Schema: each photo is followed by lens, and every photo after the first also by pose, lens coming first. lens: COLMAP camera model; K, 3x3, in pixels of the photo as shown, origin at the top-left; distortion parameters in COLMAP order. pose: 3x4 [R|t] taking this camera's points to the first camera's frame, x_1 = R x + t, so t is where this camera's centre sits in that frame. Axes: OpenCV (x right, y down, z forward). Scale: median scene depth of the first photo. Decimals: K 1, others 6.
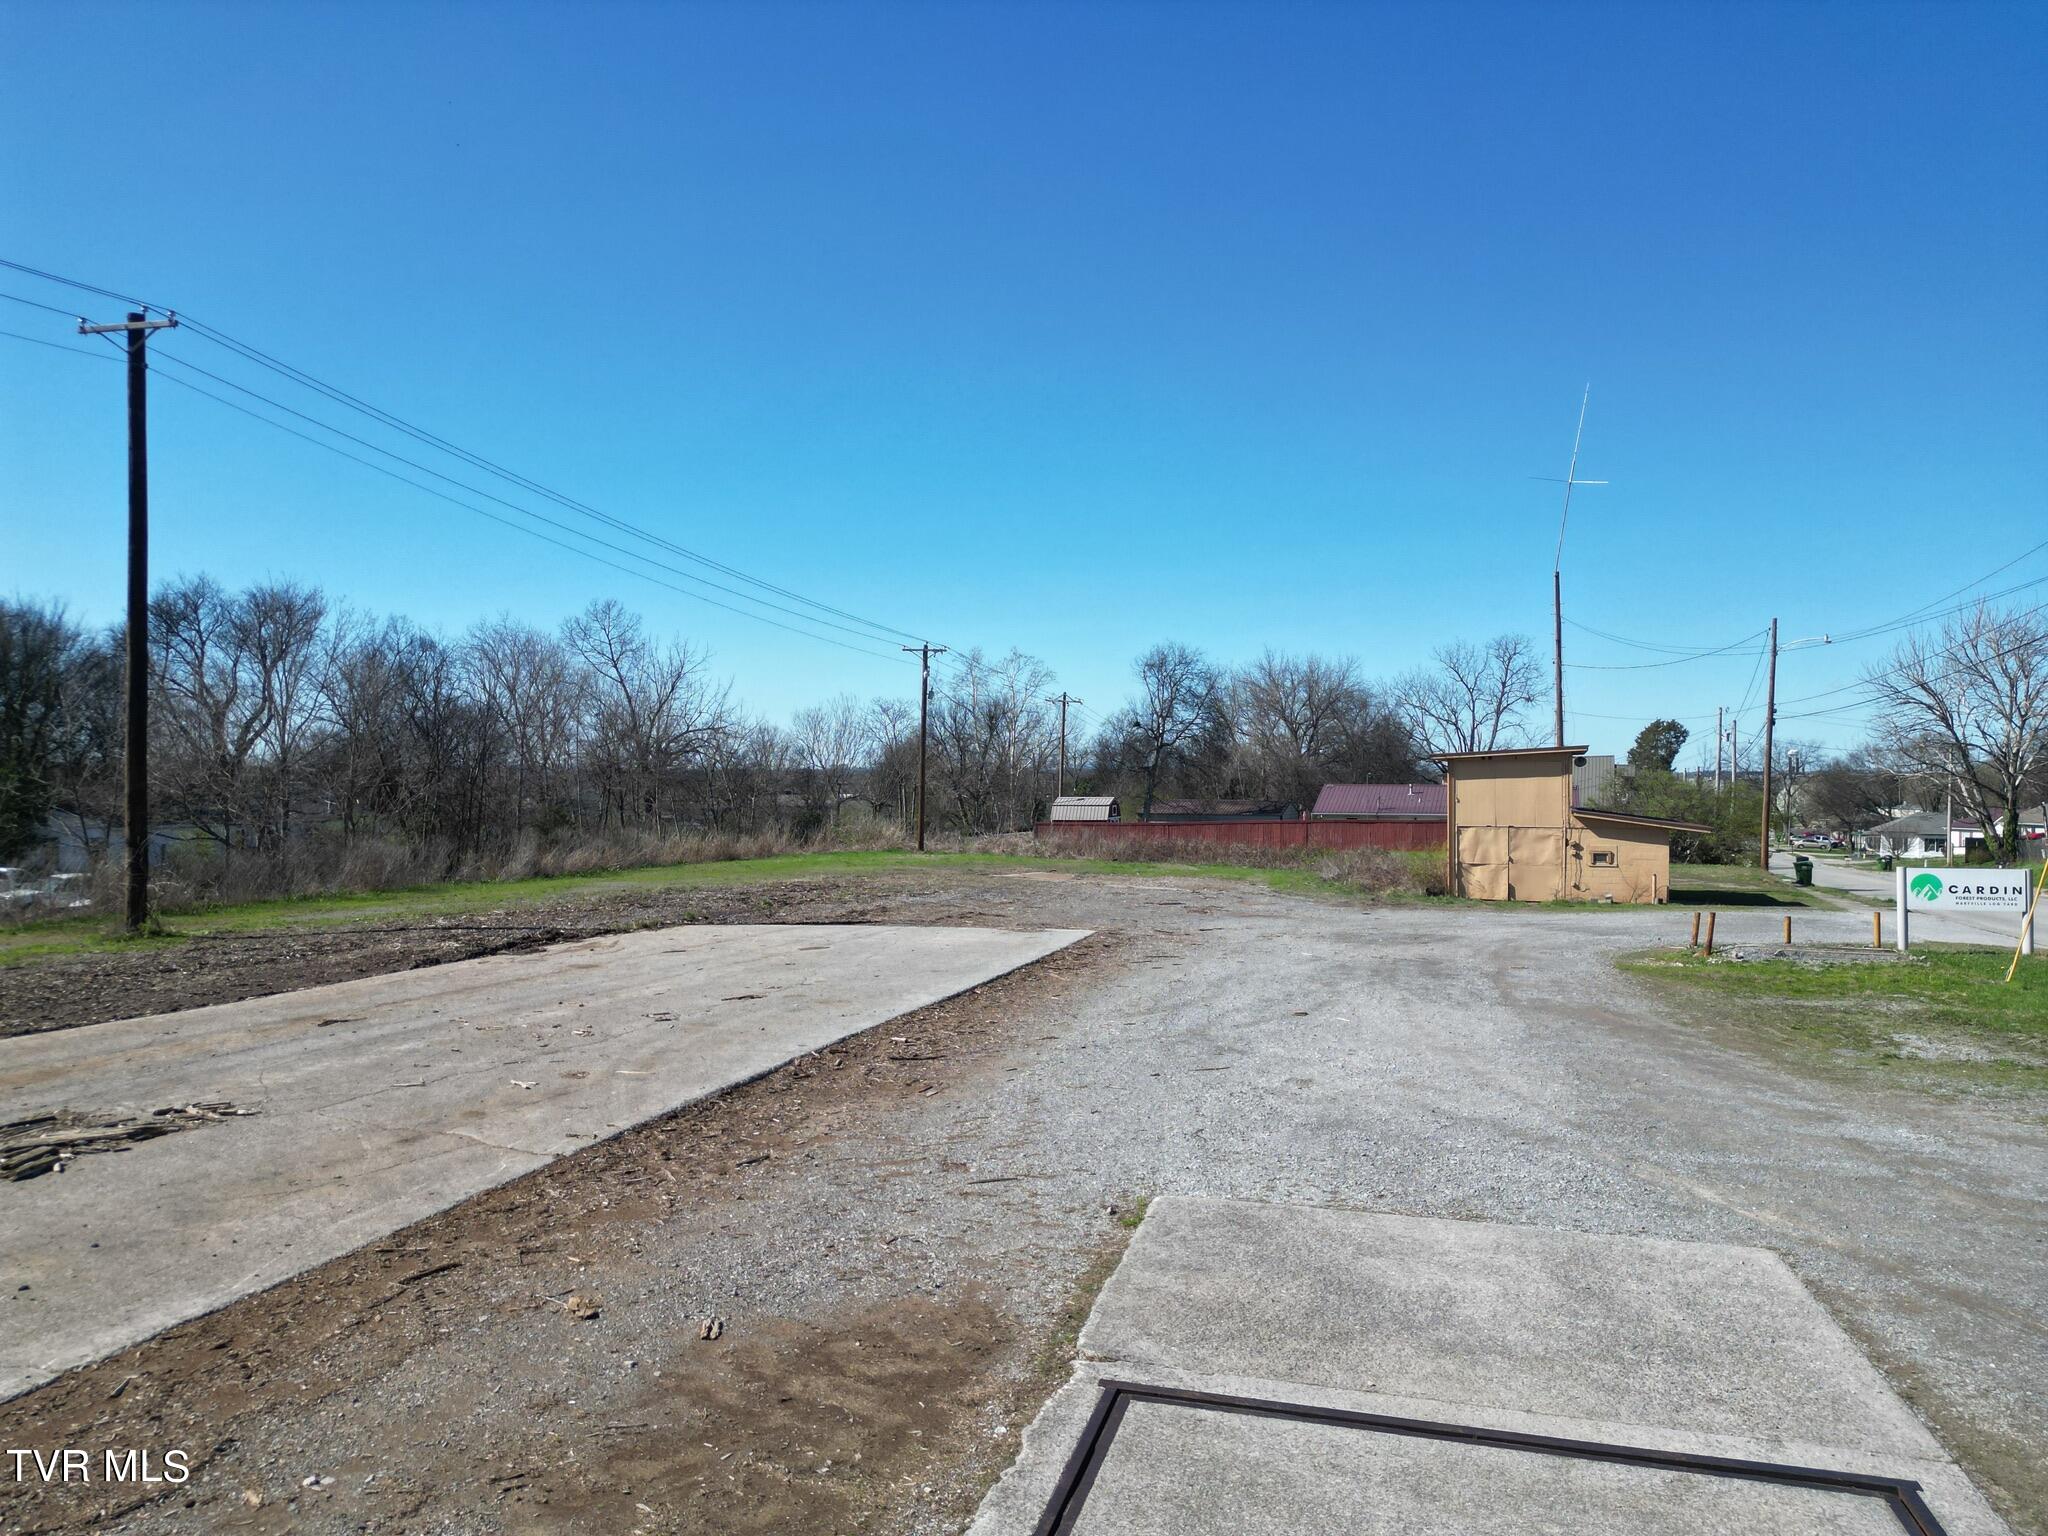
lens RADIAL K [[1423.5, 0, 1009.1], [0, 1423.5, 760.7], [0, 0, 1]] dist [0.051890, -0.036643]
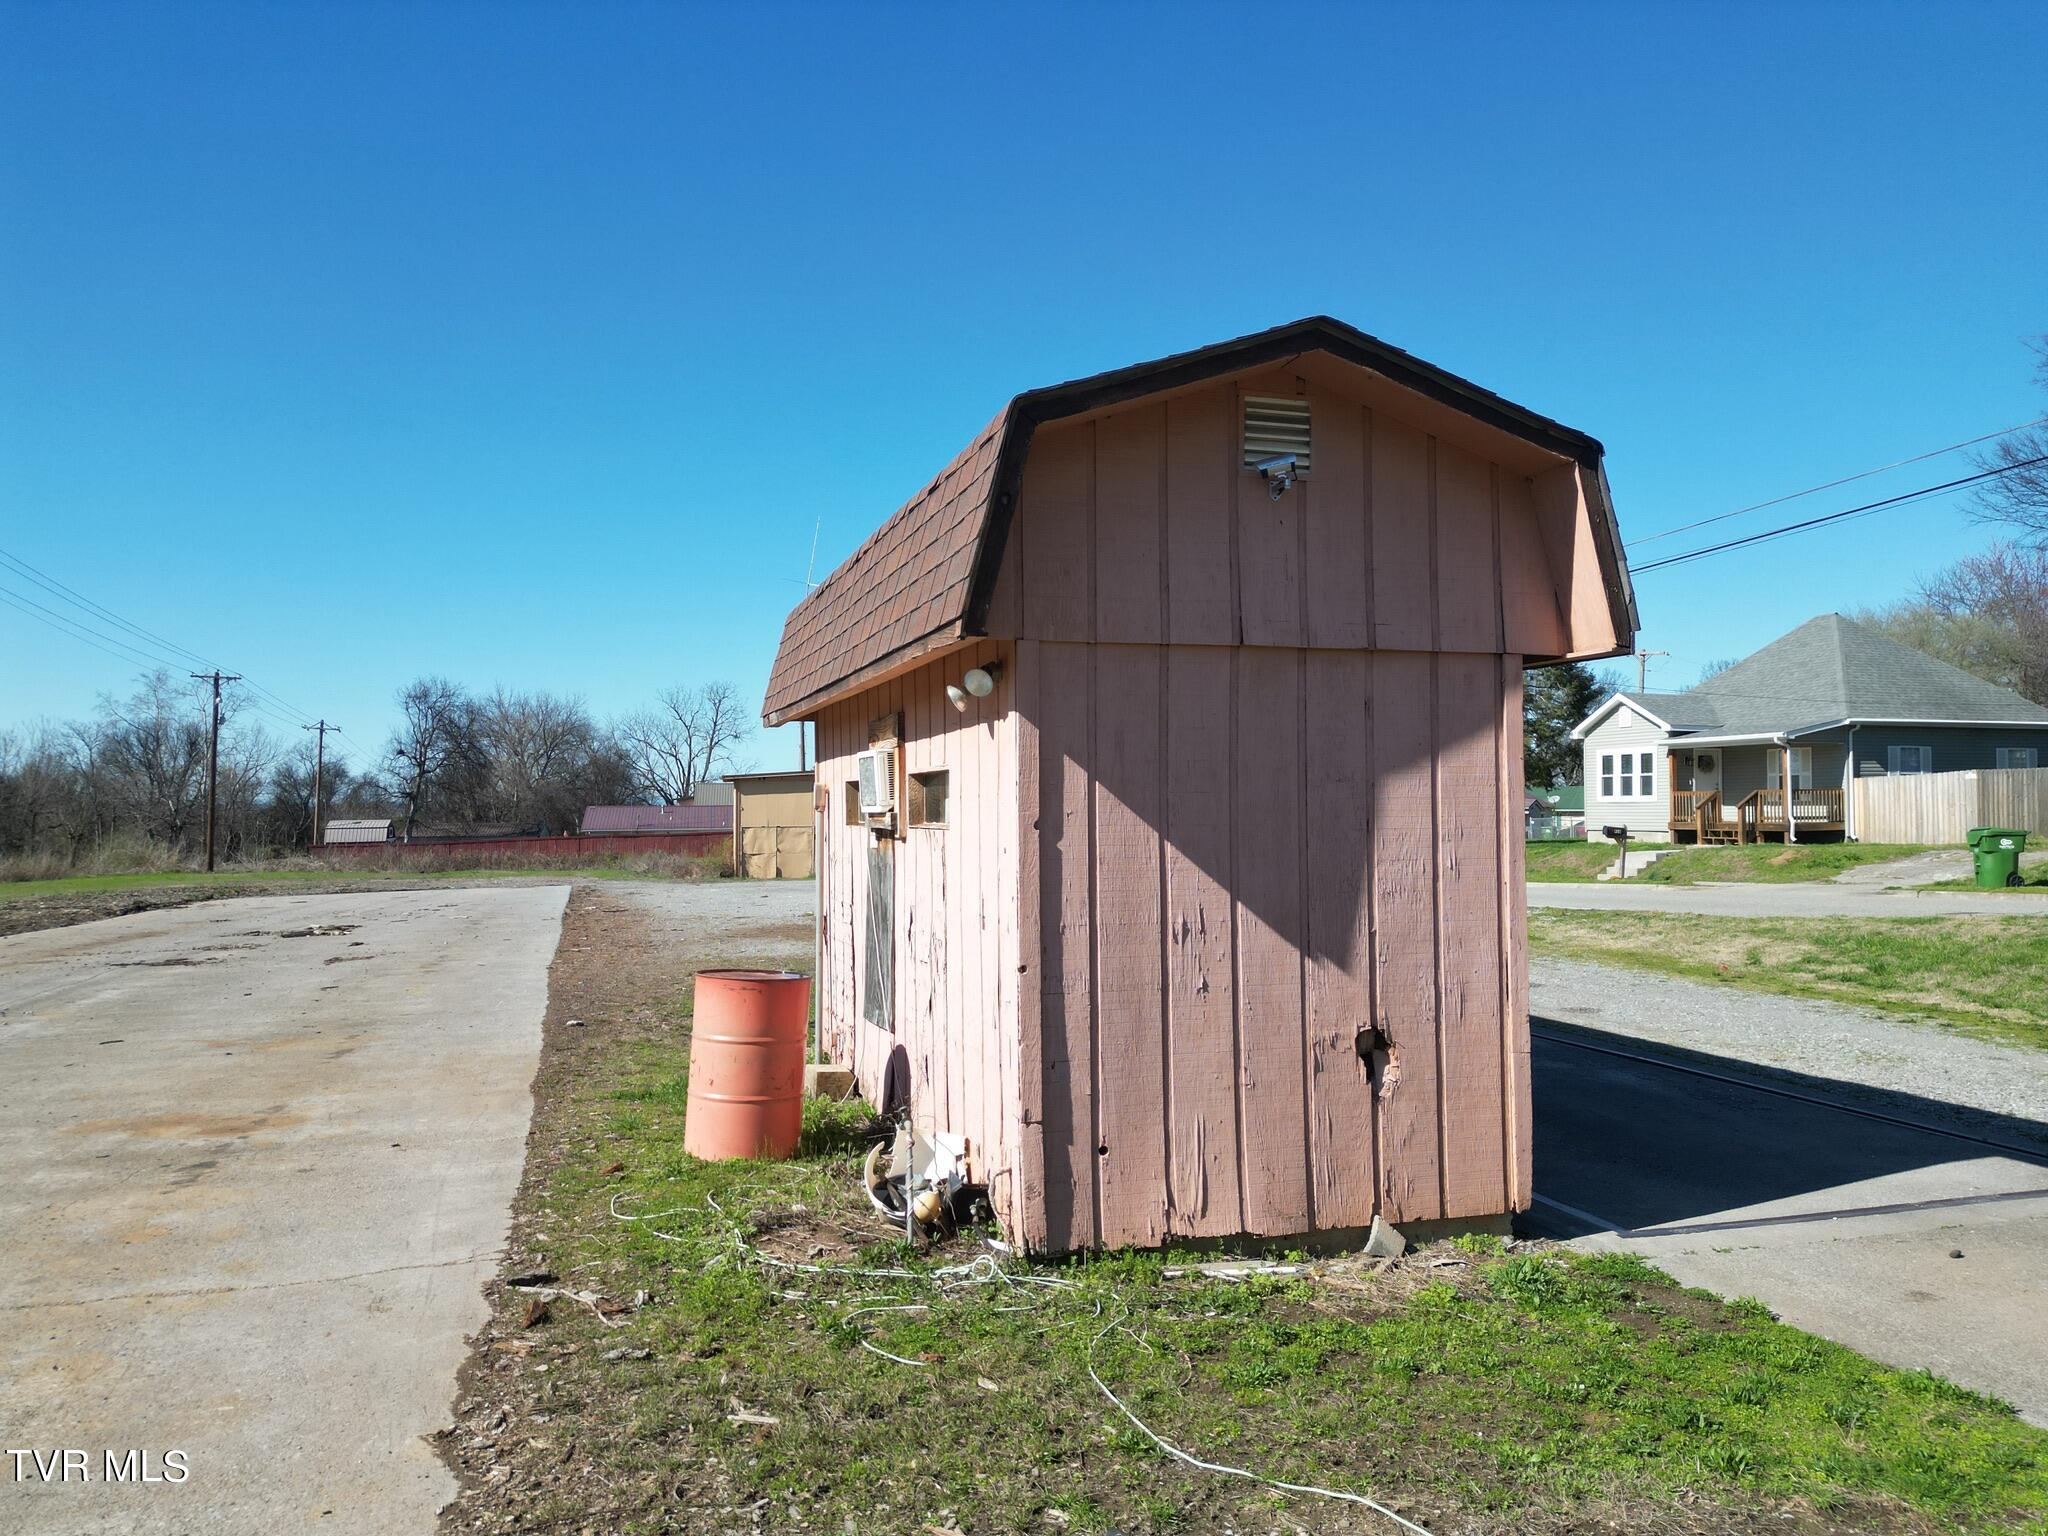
lens RADIAL K [[1423.5, 0, 1028.2], [0, 1423.5, 774.7], [0, 0, 1]] dist [0.051890, -0.036643]
pose [[0.837868, 0.005118, 0.545848, -0.173662], [0.002474, 0.999910, -0.013173, 0.010956], [-0.545867, 0.012388, 0.837780, -0.261265]]
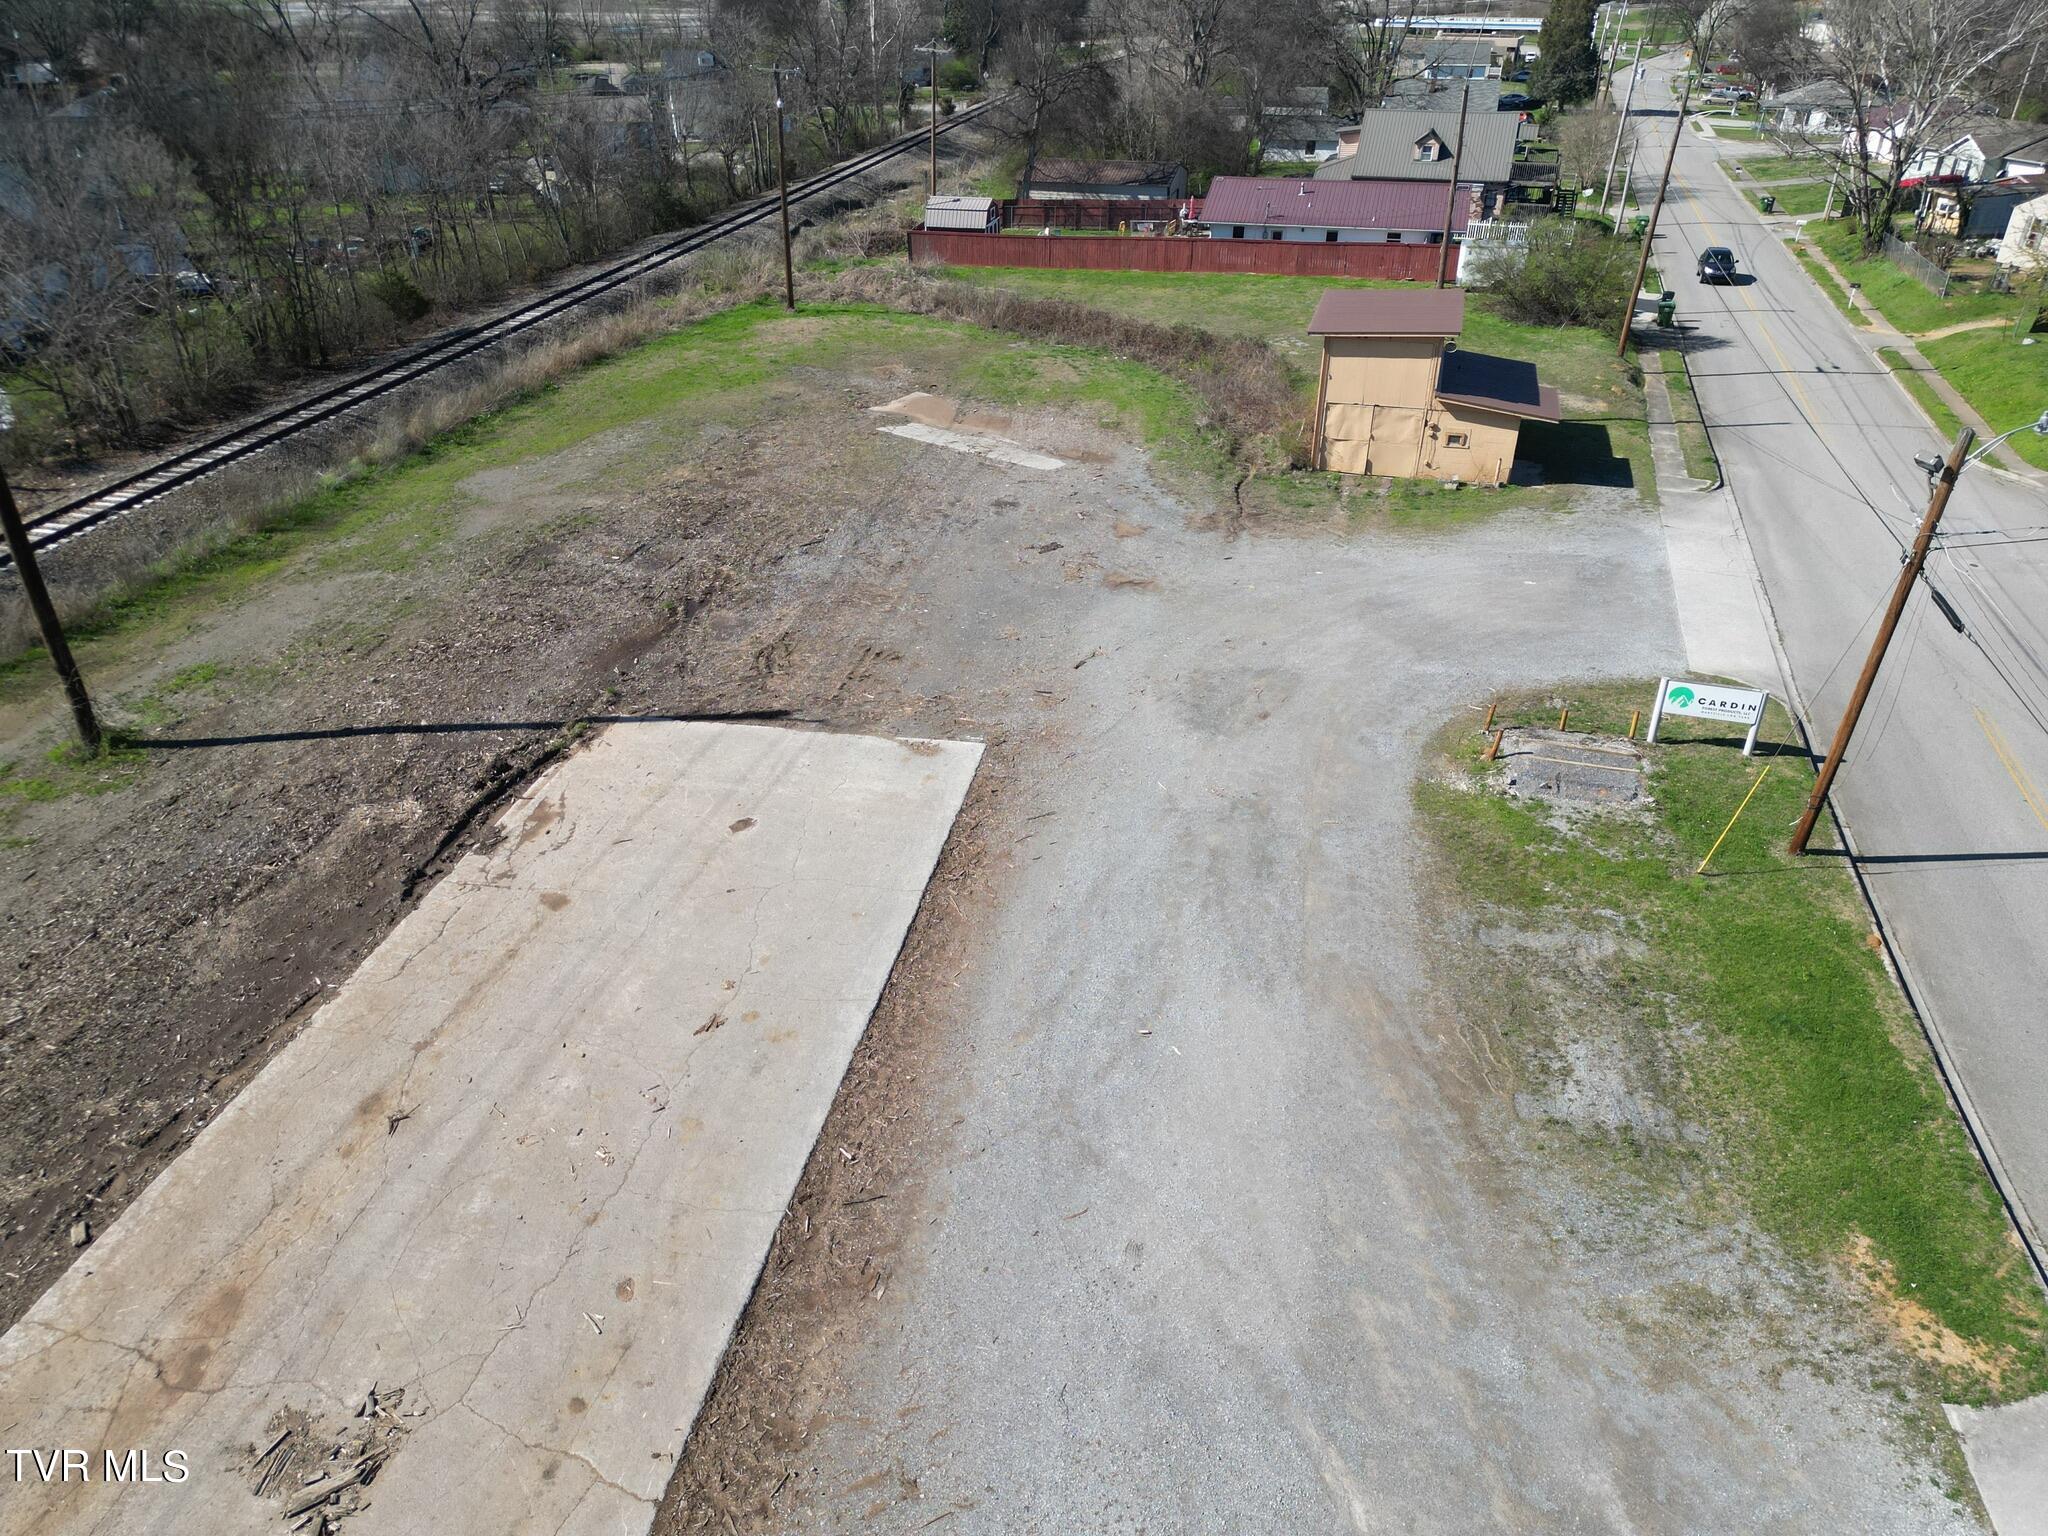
lens RADIAL K [[1423.5, 0, 1008.8], [0, 1423.5, 770.0], [0, 0, 1]] dist [0.051890, -0.036643]
pose [[0.996145, -0.052407, 0.070344, 0.000082], [0.008322, 0.854762, 0.518953, -0.214959], [-0.087324, -0.516368, 0.851903, 0.006661]]
